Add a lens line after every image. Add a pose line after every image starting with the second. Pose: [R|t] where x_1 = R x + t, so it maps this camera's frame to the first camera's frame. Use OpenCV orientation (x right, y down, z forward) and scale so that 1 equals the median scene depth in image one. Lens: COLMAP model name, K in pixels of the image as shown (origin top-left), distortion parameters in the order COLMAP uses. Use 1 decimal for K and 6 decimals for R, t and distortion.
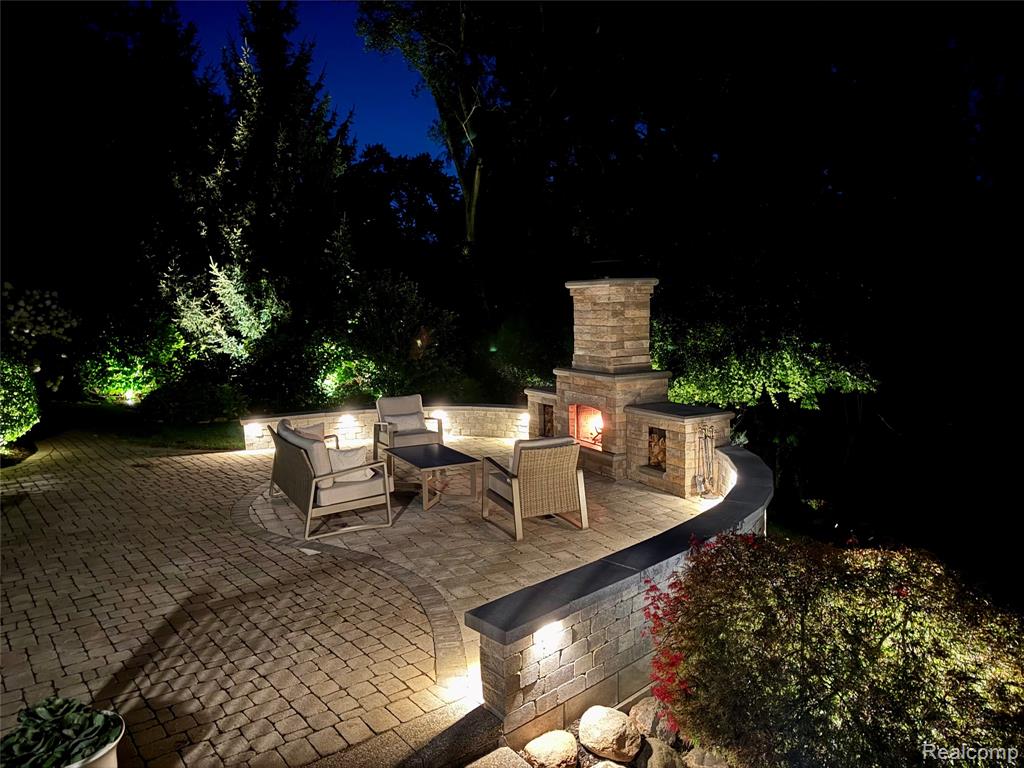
lens RADIAL K [[643.1, 0, 512.0], [0, 643.1, 384.0], [0, 0, 1]] dist [0.027432, -0.001581]
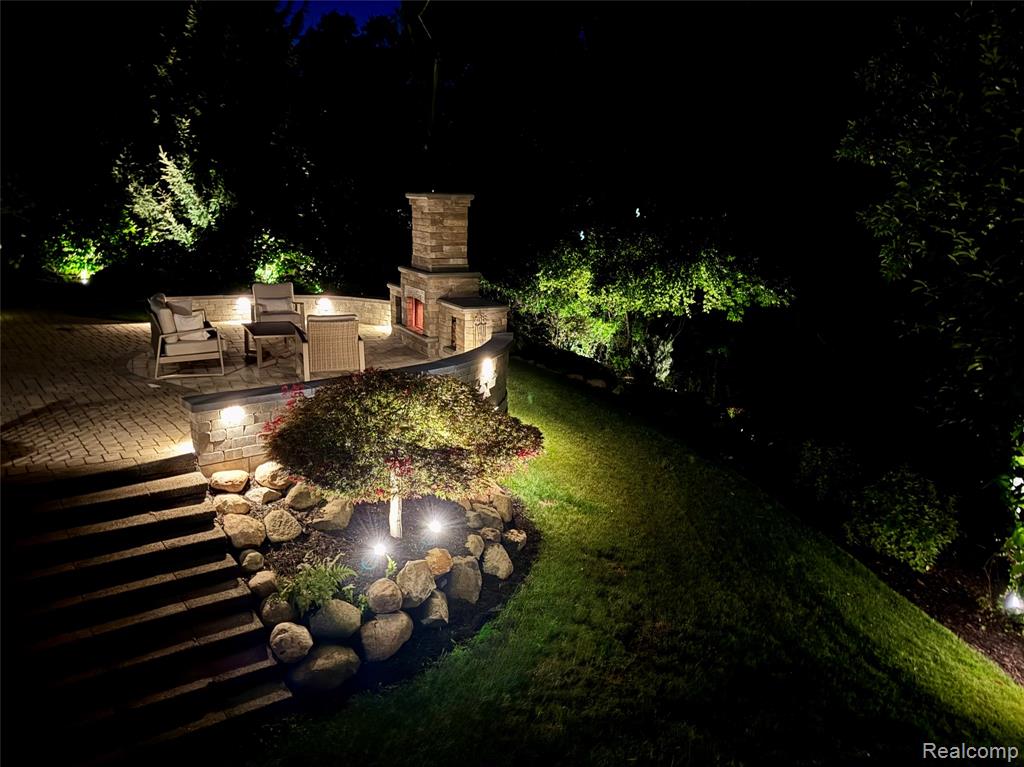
lens RADIAL K [[718.8, 0, 511.6], [0, 718.8, 357.9], [0, 0, 1]] dist [0.024906, -0.001826]
pose [[0.997657, 0.052748, -0.043568, 0.172580], [-0.048352, 0.994164, 0.096433, 0.003365], [0.048400, -0.094100, 0.994386, -0.169313]]
